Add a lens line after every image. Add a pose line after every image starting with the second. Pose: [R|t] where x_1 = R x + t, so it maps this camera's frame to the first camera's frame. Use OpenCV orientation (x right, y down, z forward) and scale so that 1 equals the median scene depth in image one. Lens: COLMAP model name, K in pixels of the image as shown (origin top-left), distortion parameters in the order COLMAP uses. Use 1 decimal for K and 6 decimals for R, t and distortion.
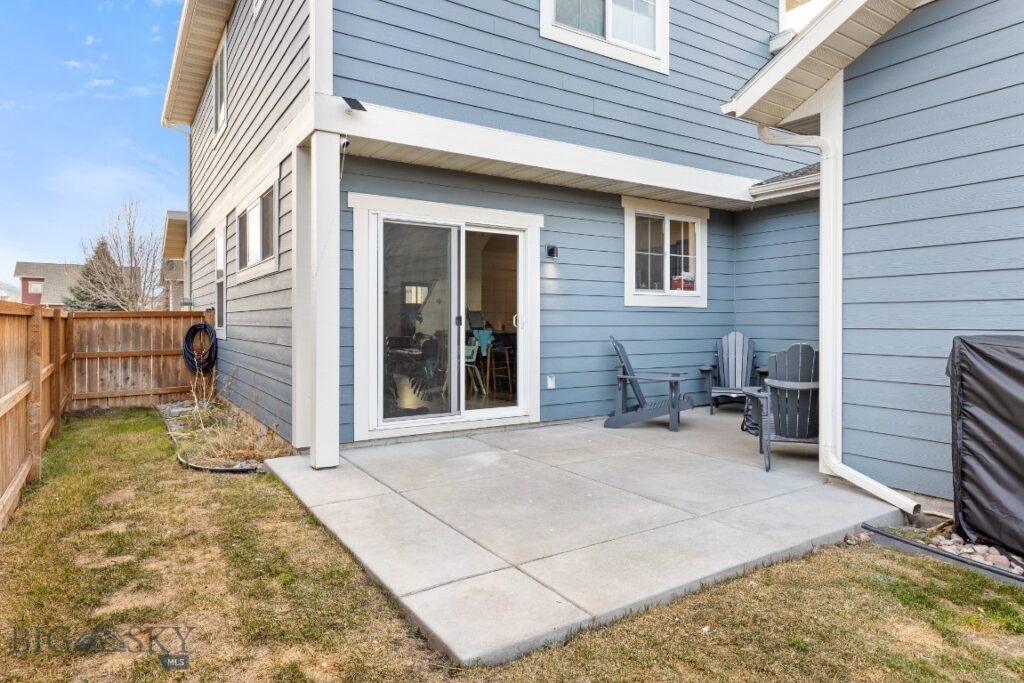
lens RADIAL K [[609.5, 0, 512.4], [0, 609.5, 324.8], [0, 0, 1]] dist [-0.001319, 0.000269]
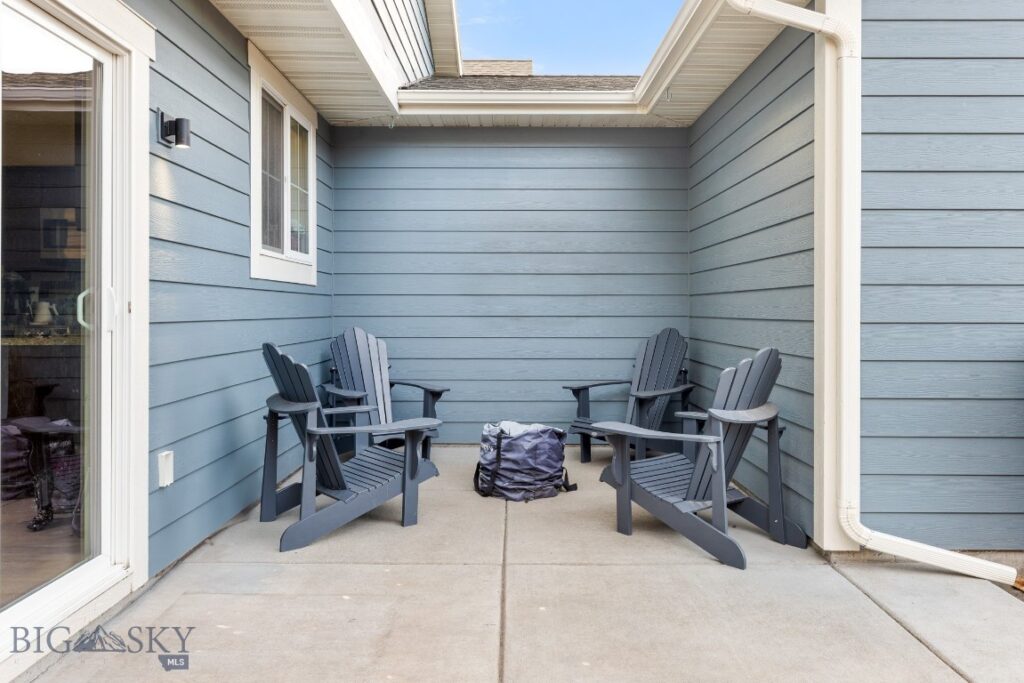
lens RADIAL K [[799.4, 0, 514.5], [0, 799.4, 320.4], [0, 0, 1]] dist [-0.005764, -0.002147]
pose [[0.532490, -0.005215, 0.846420, -0.230725], [-0.003477, 0.999959, 0.008348, -0.003595], [-0.846429, -0.007388, 0.532450, 0.499848]]
